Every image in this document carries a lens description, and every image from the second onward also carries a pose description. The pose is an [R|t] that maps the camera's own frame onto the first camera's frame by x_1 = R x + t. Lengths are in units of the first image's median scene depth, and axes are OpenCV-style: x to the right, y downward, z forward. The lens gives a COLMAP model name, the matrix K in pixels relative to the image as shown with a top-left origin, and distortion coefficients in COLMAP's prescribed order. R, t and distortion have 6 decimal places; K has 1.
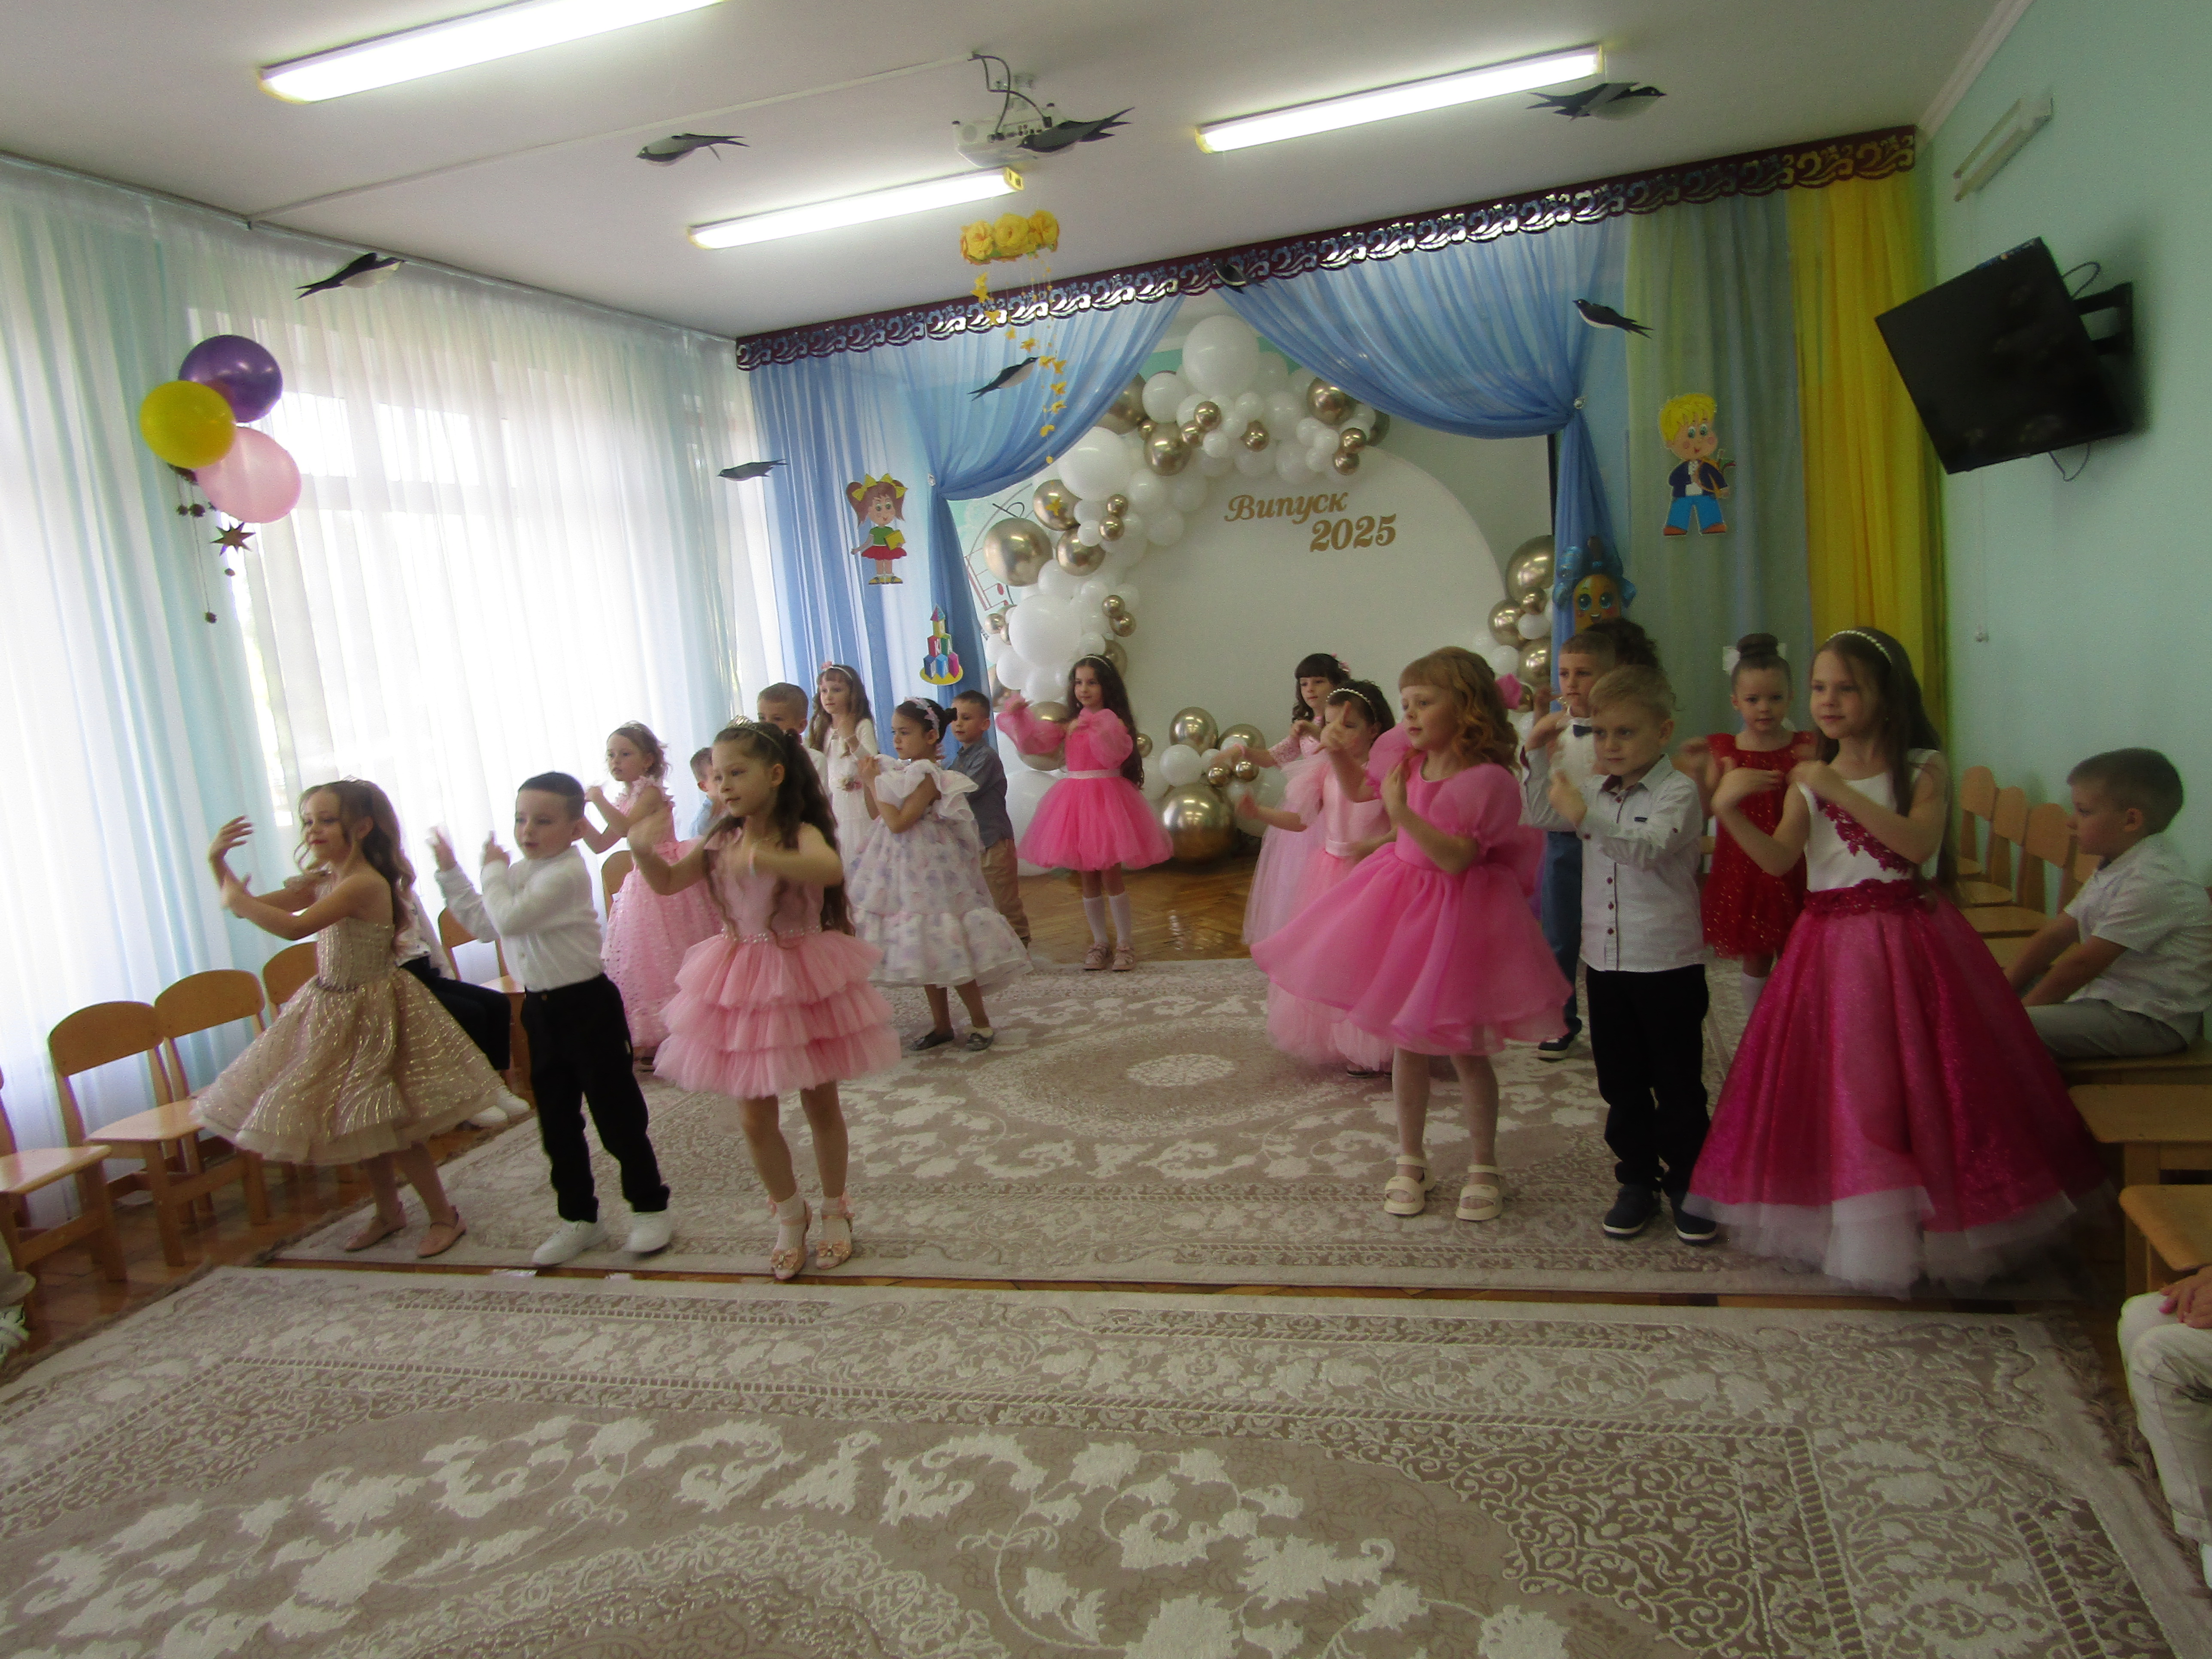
lens RADIAL K [[1586.2, 0, 1118.7], [0, 1586.2, 841.4], [0, 0, 1]] dist [-0.008711, -0.001828]
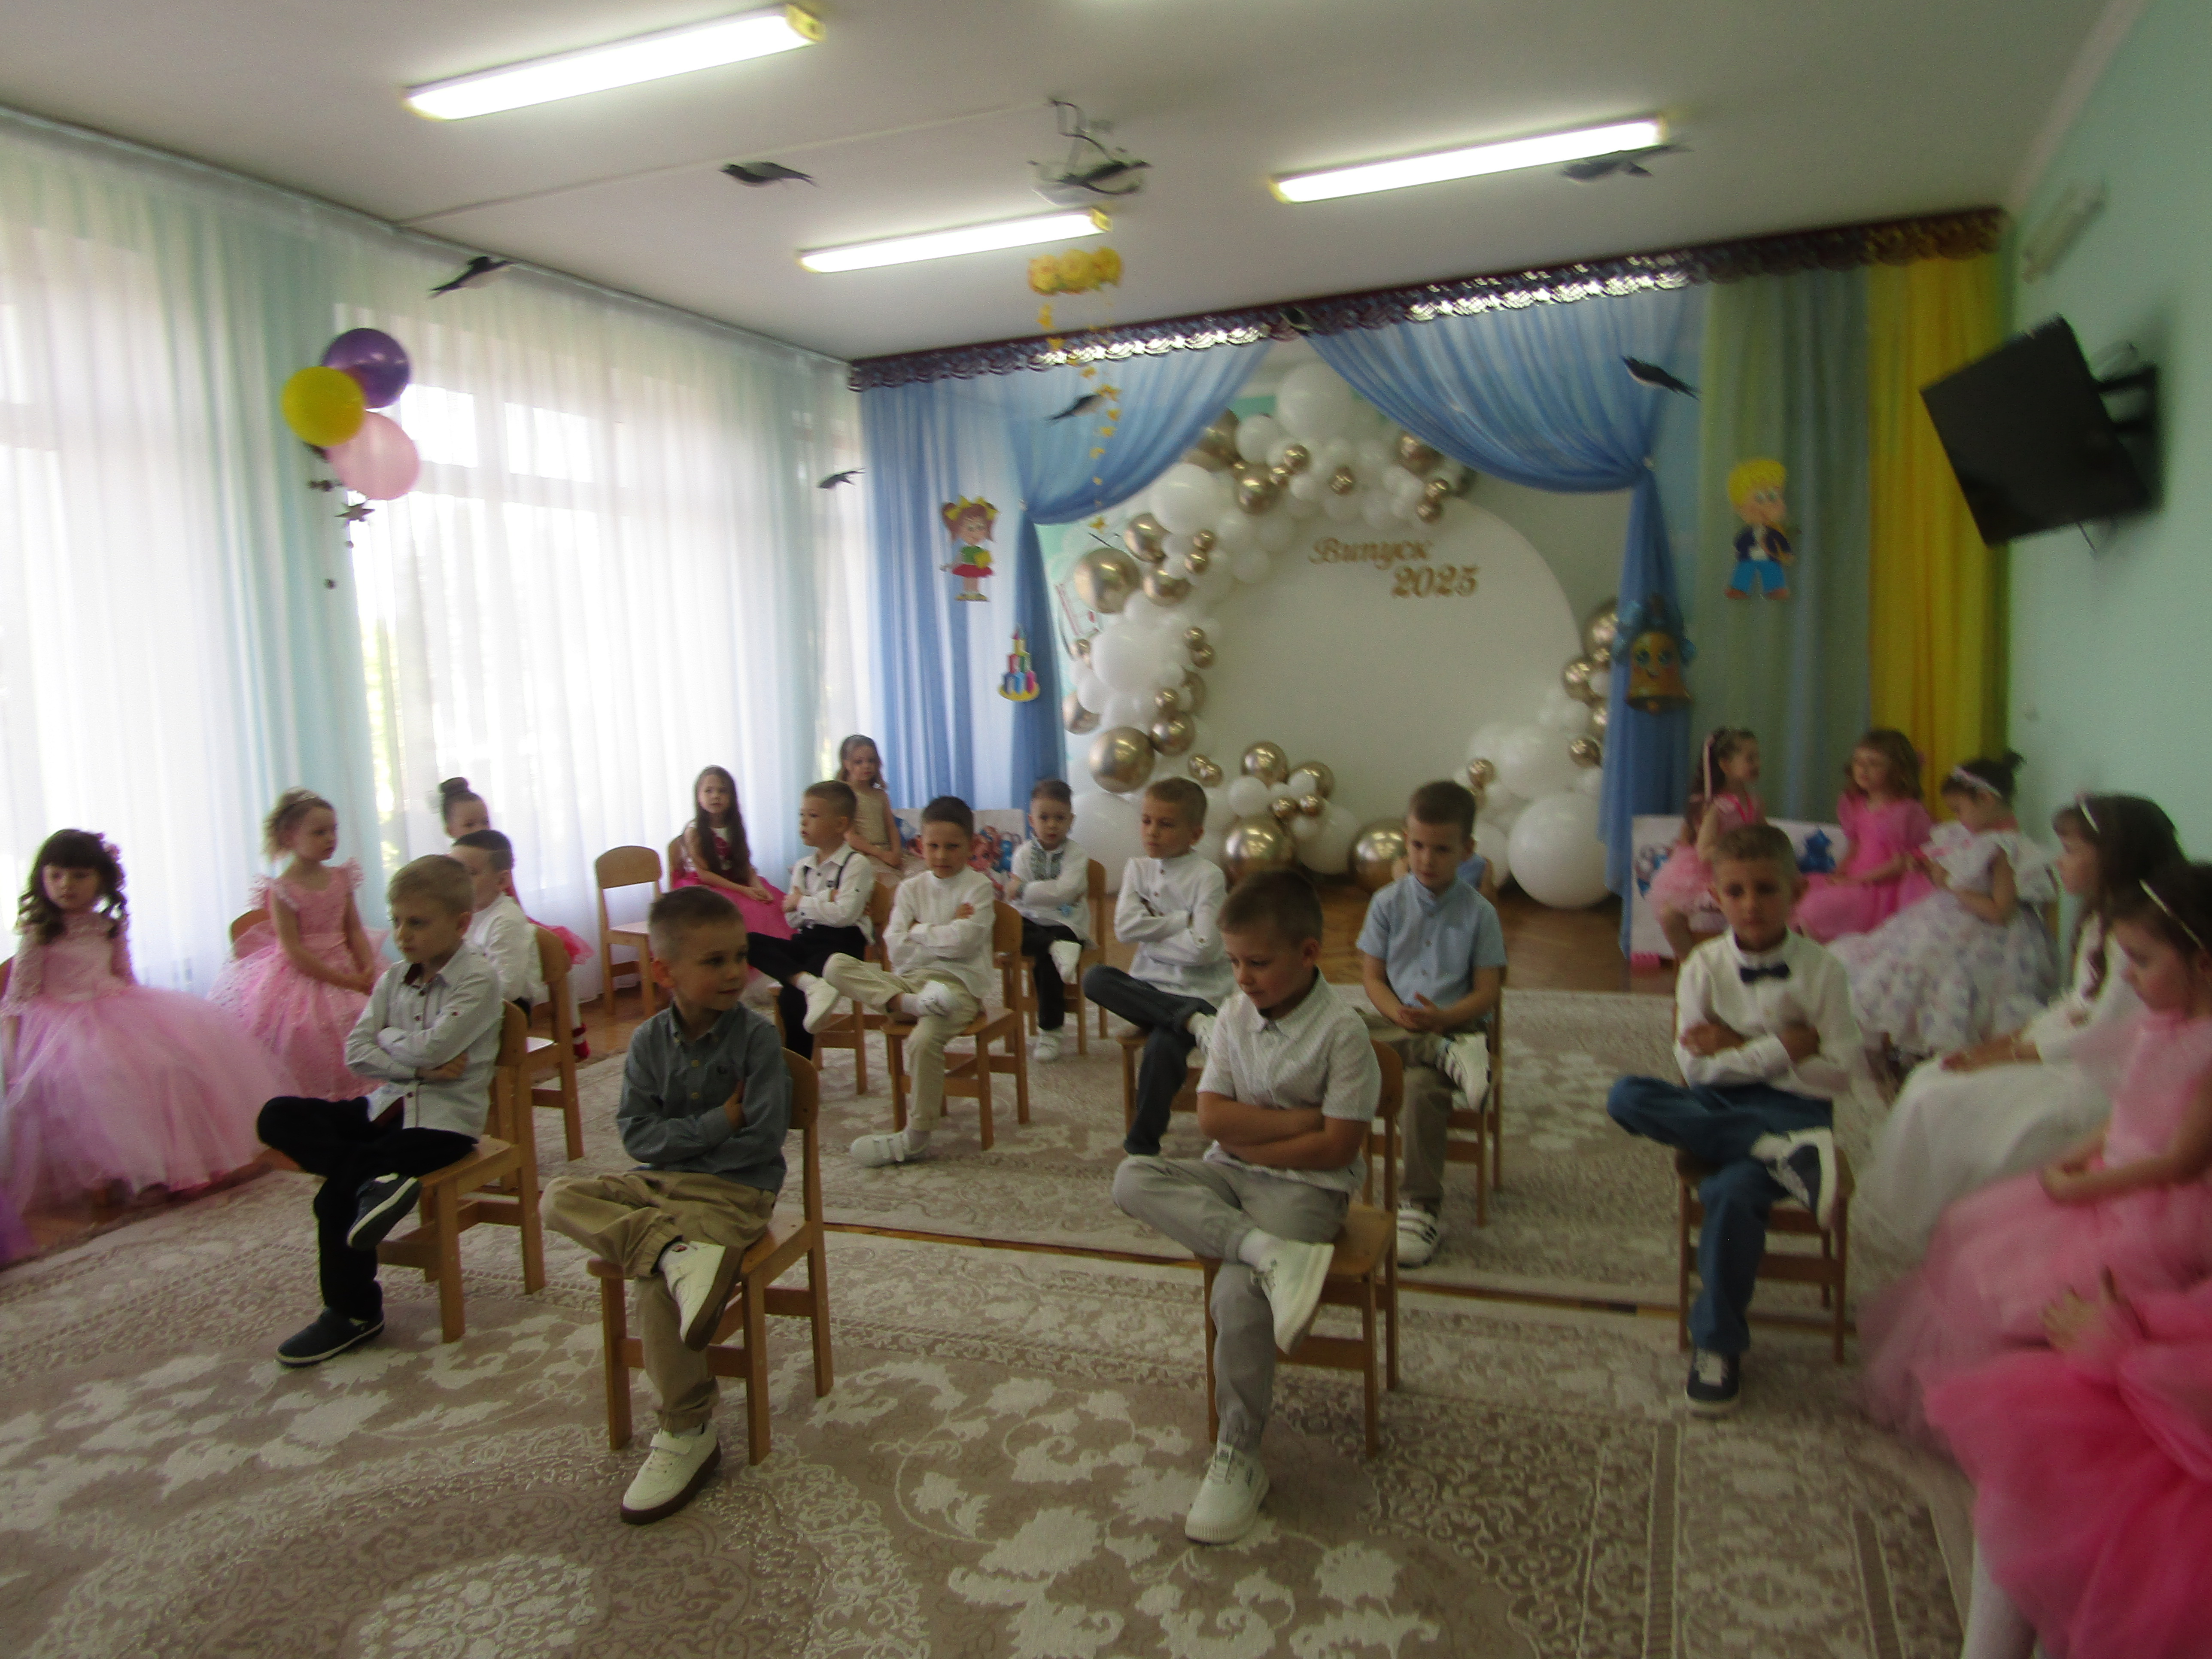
lens RADIAL K [[1586.2, 0, 1114.9], [0, 1586.2, 839.9], [0, 0, 1]] dist [-0.008711, -0.001828]
pose [[0.994442, 0.072728, -0.076132, 0.063259], [-0.074862, 0.996866, -0.025557, 0.023216], [0.074035, 0.031114, 0.996770, -0.045125]]
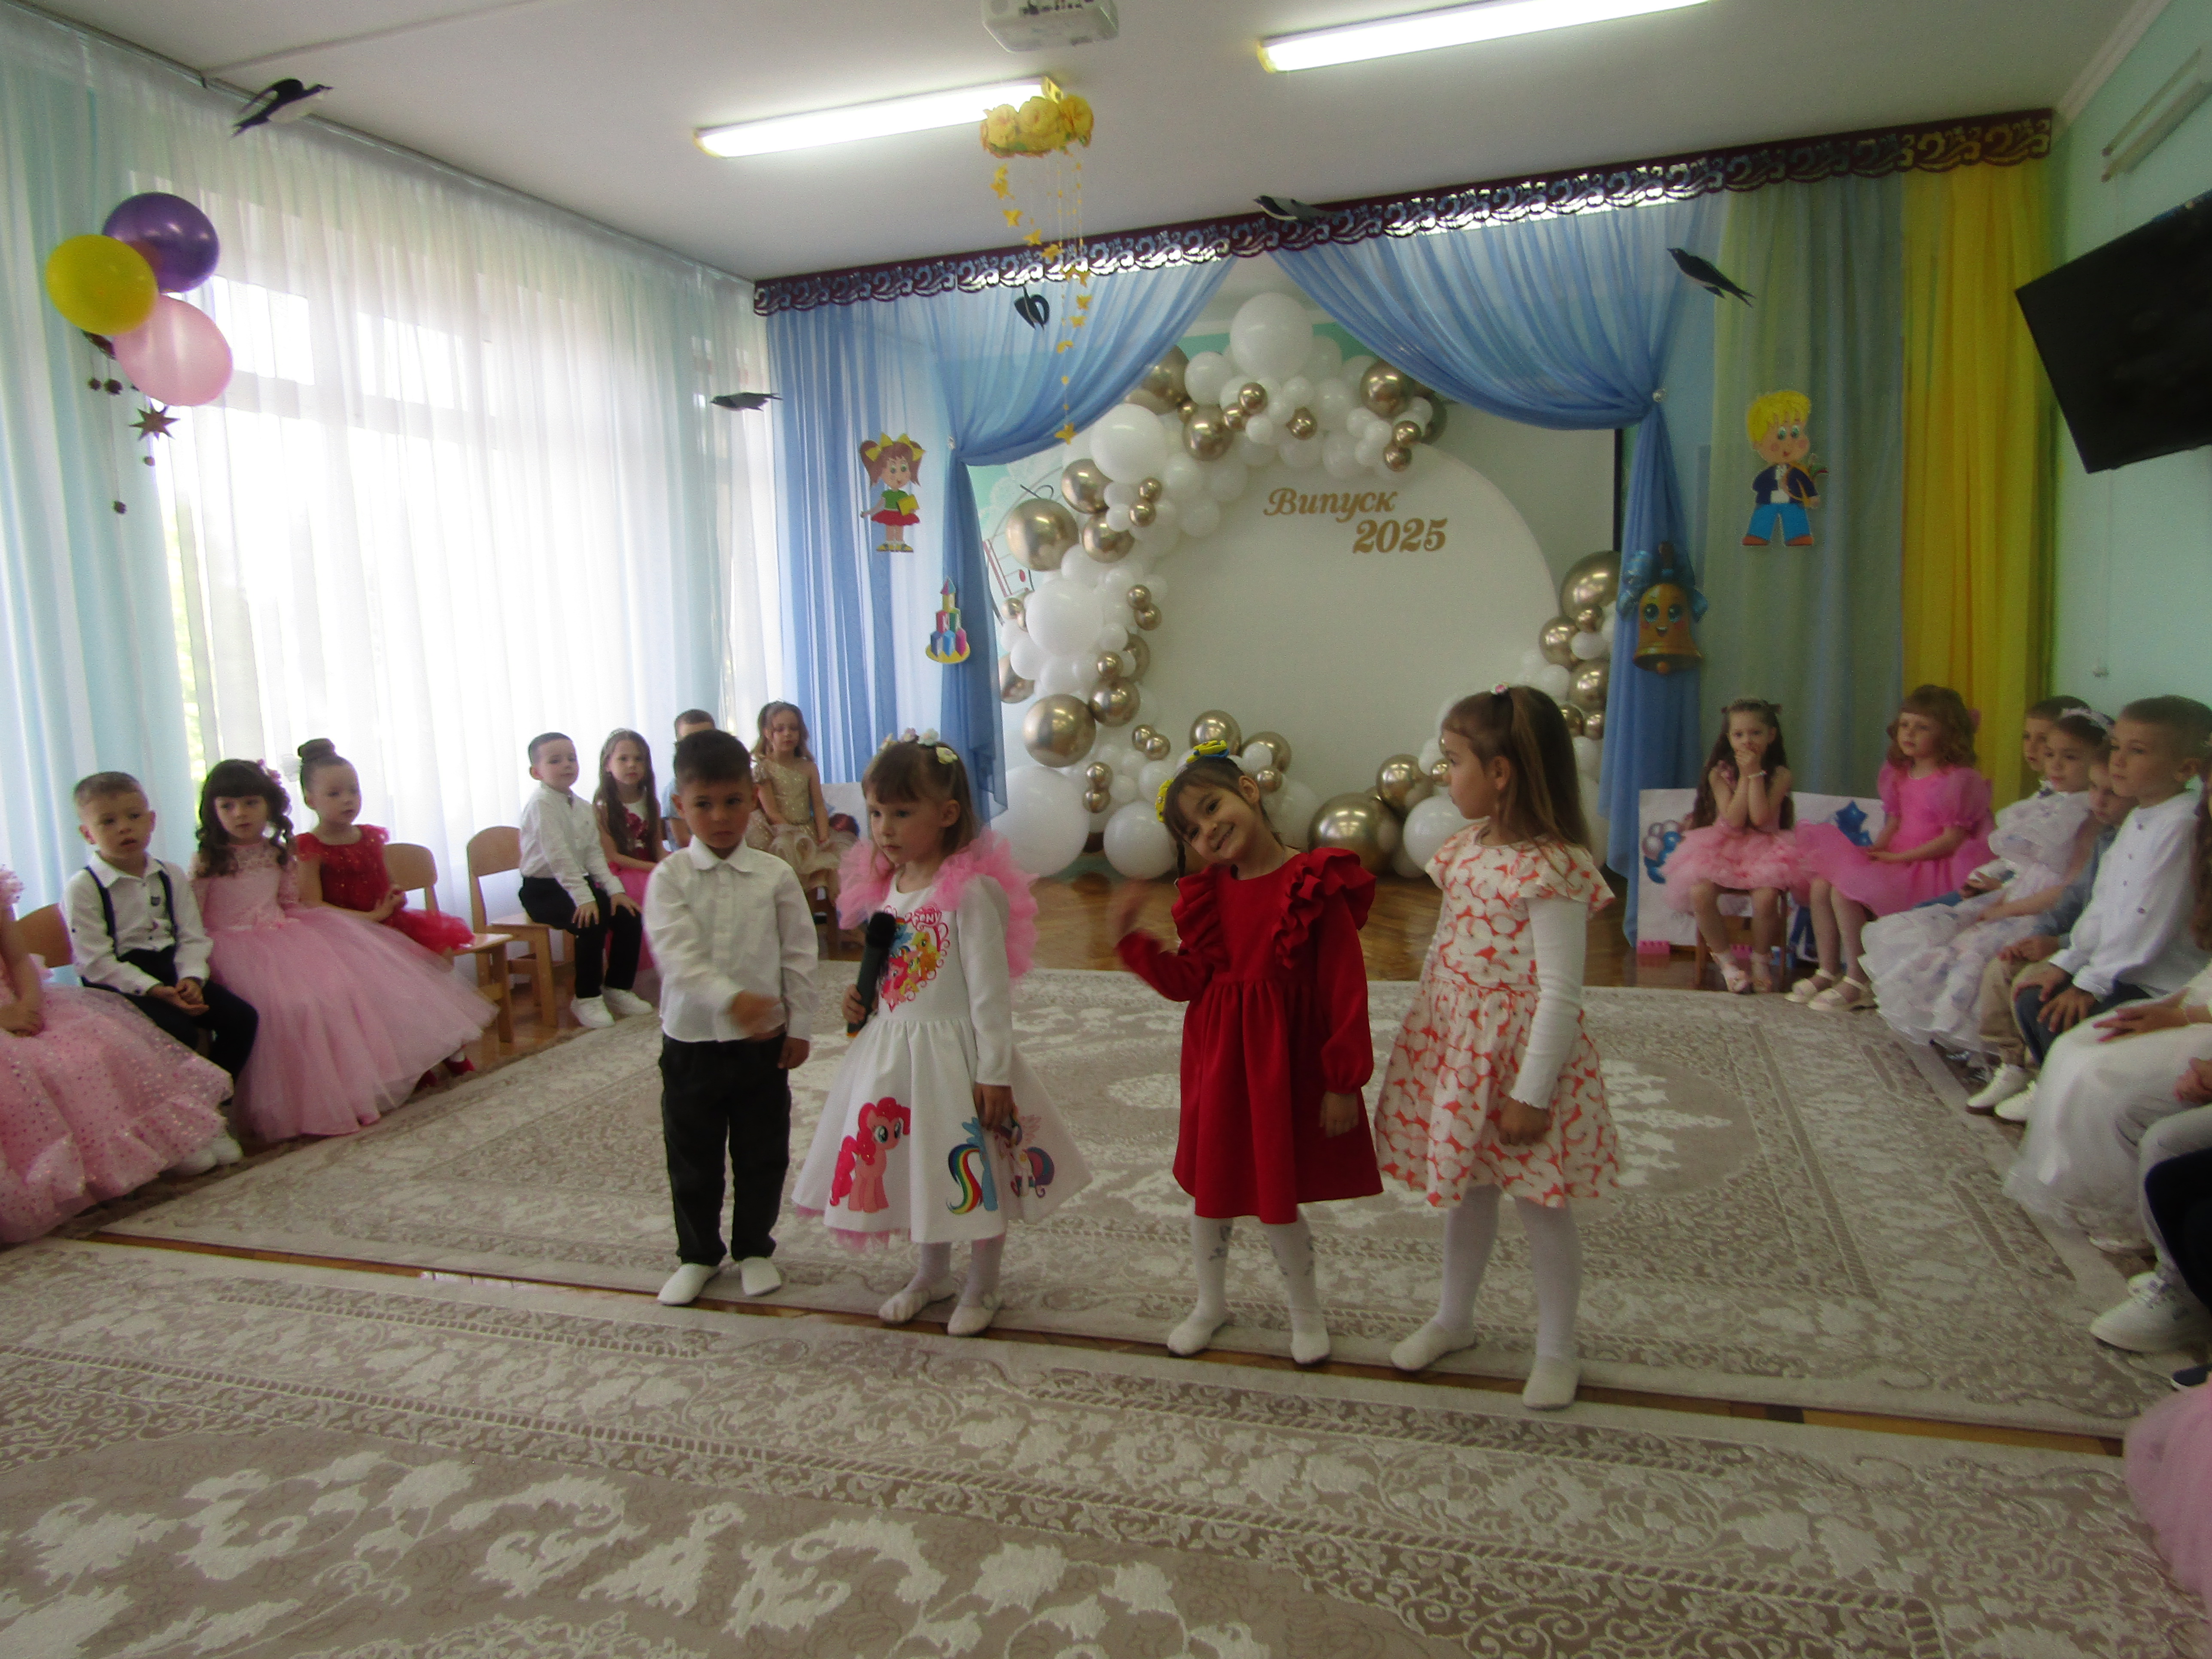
lens RADIAL K [[1586.2, 0, 1114.5], [0, 1586.2, 846.9], [0, 0, 1]] dist [-0.008711, -0.001828]
pose [[0.997505, 0.068644, -0.016458, 0.015078], [-0.068874, 0.997530, -0.013831, 0.024639], [0.015468, 0.014931, 0.999769, 0.123916]]
